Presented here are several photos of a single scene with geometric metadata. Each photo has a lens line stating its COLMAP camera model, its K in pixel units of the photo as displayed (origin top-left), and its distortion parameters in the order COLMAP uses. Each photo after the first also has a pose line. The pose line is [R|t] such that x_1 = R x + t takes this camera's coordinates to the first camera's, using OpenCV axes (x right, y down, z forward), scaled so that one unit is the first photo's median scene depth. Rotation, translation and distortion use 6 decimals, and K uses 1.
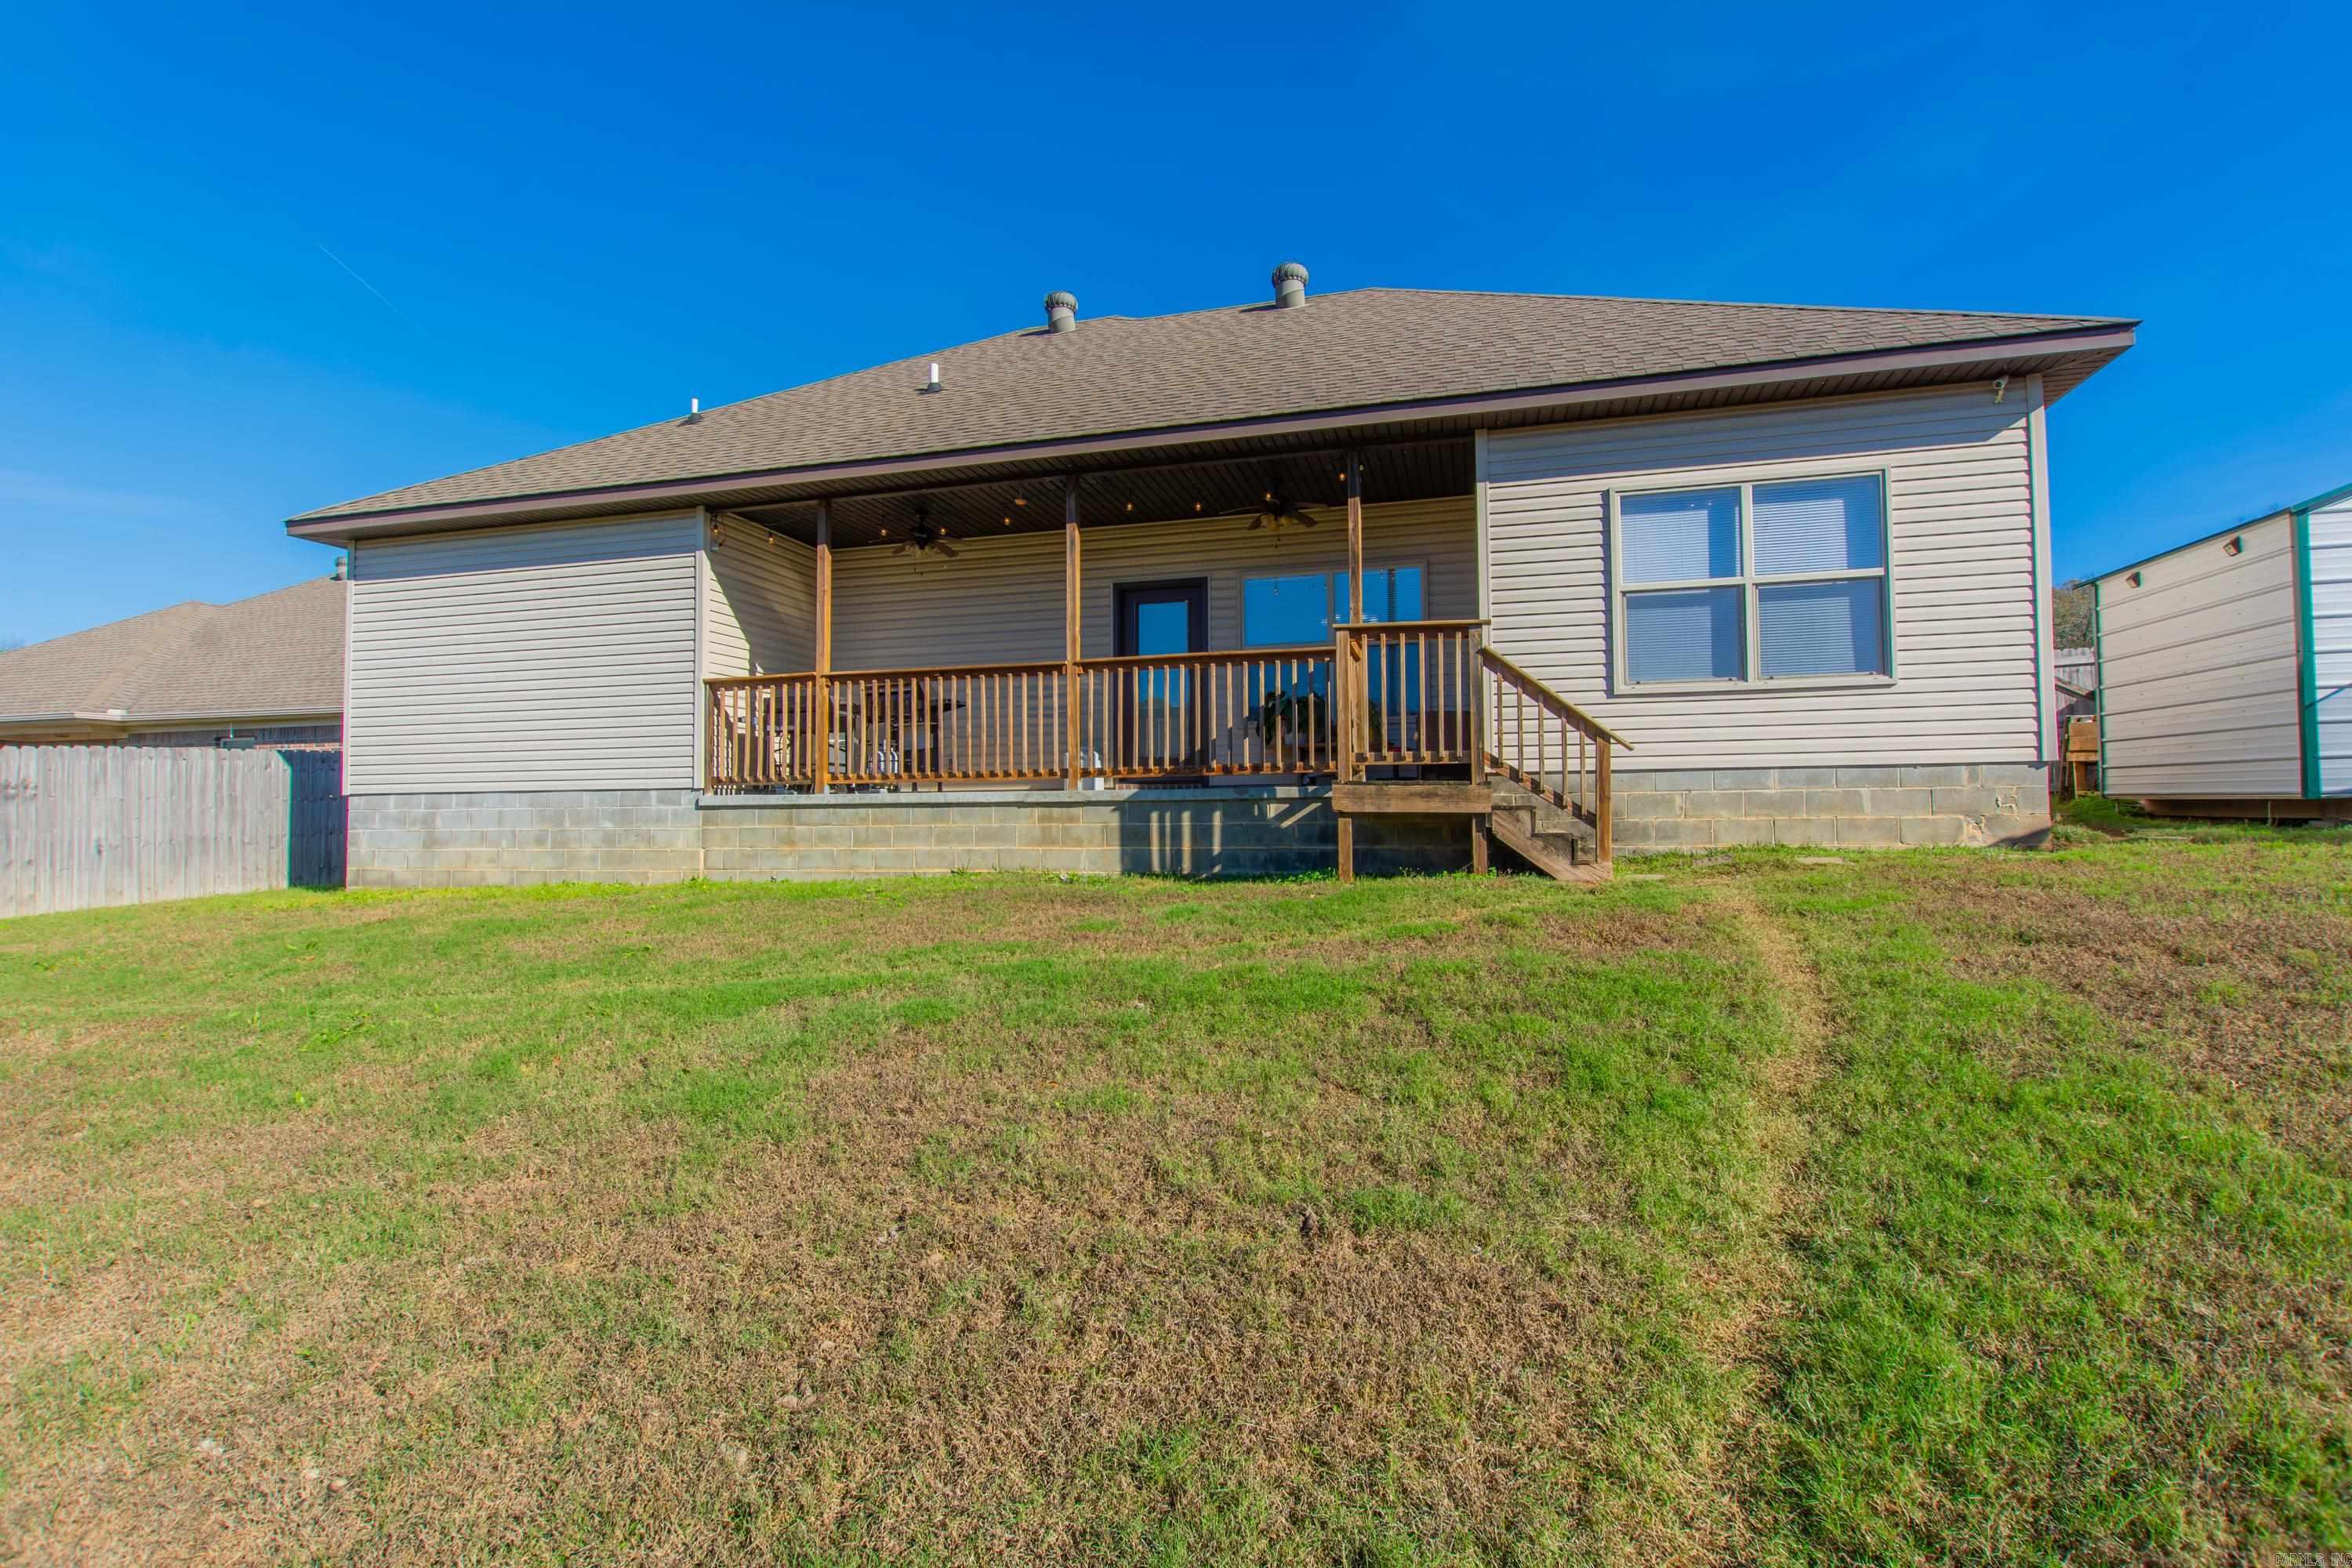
lens RADIAL K [[1078.0, 0, 1173.9], [0, 1078.0, 779.5], [0, 0, 1]] dist [0.001352, 0.000349]
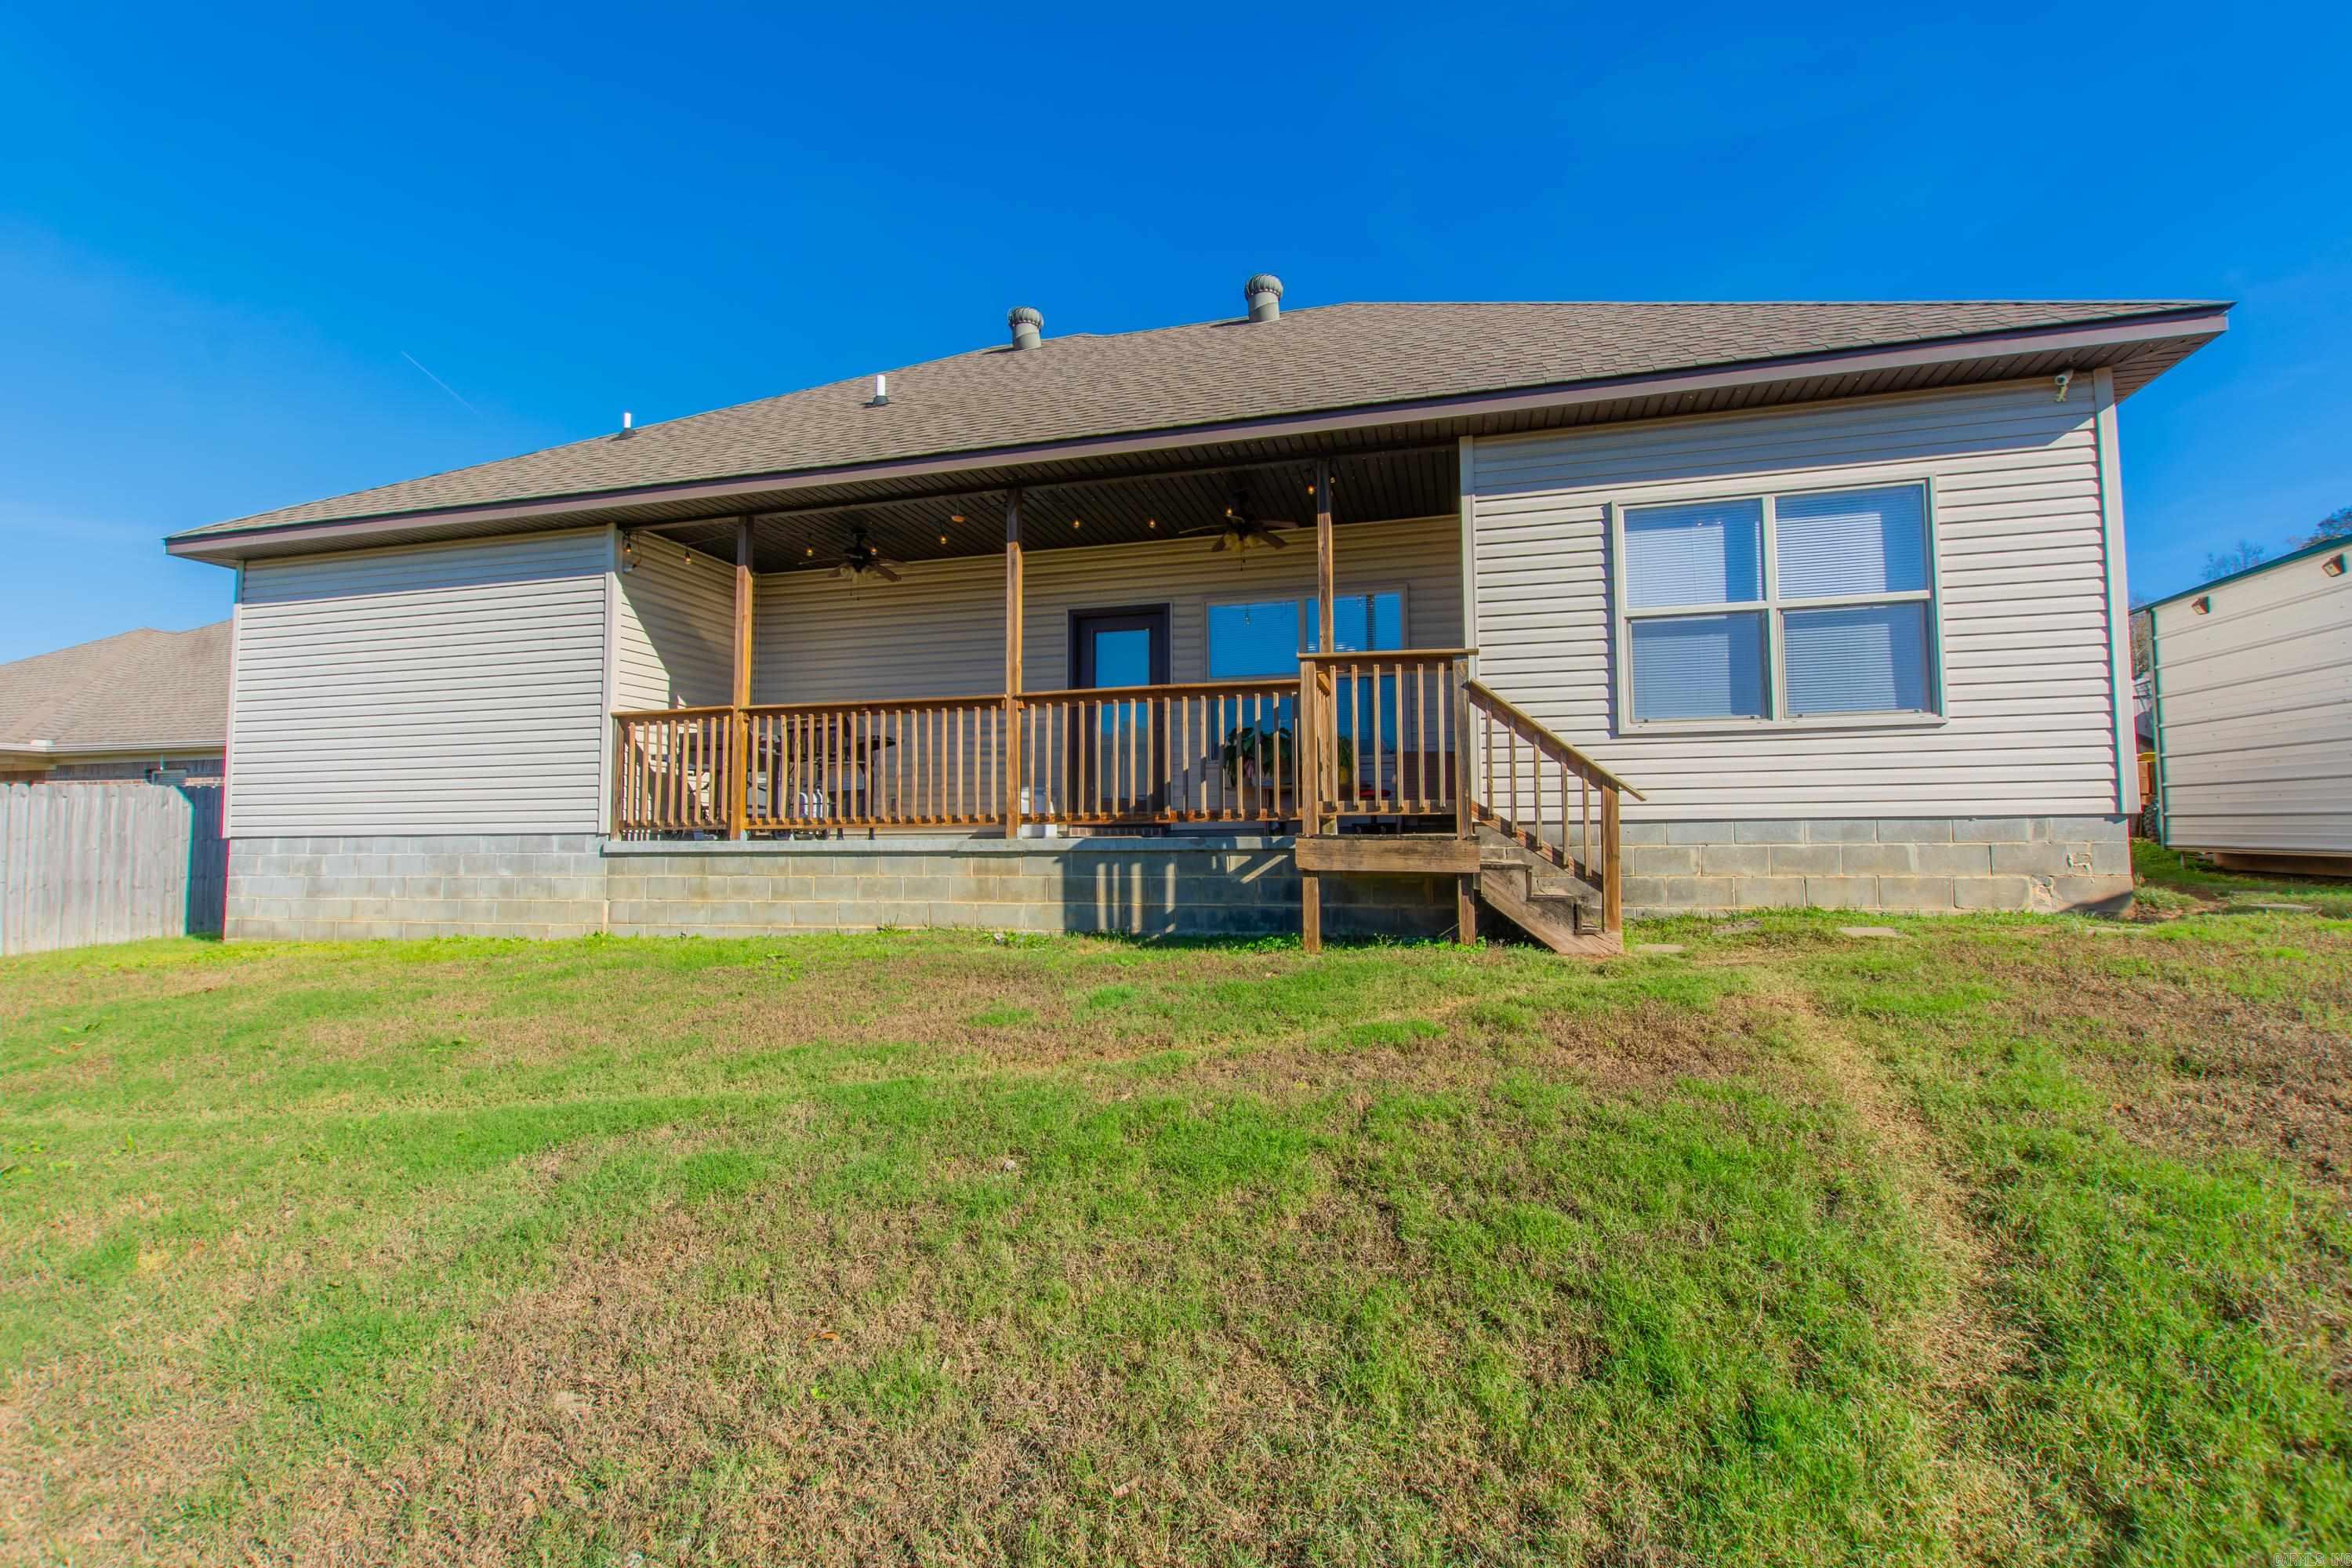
lens RADIAL K [[1041.4, 0, 1172.9], [0, 1041.4, 778.5], [0, 0, 1]] dist [0.009634, -0.000642]
pose [[0.999994, 0.002124, 0.002787, 0.037109], [-0.002051, 0.999664, -0.025824, -0.017355], [-0.002840, 0.025818, 0.999663, 0.132513]]
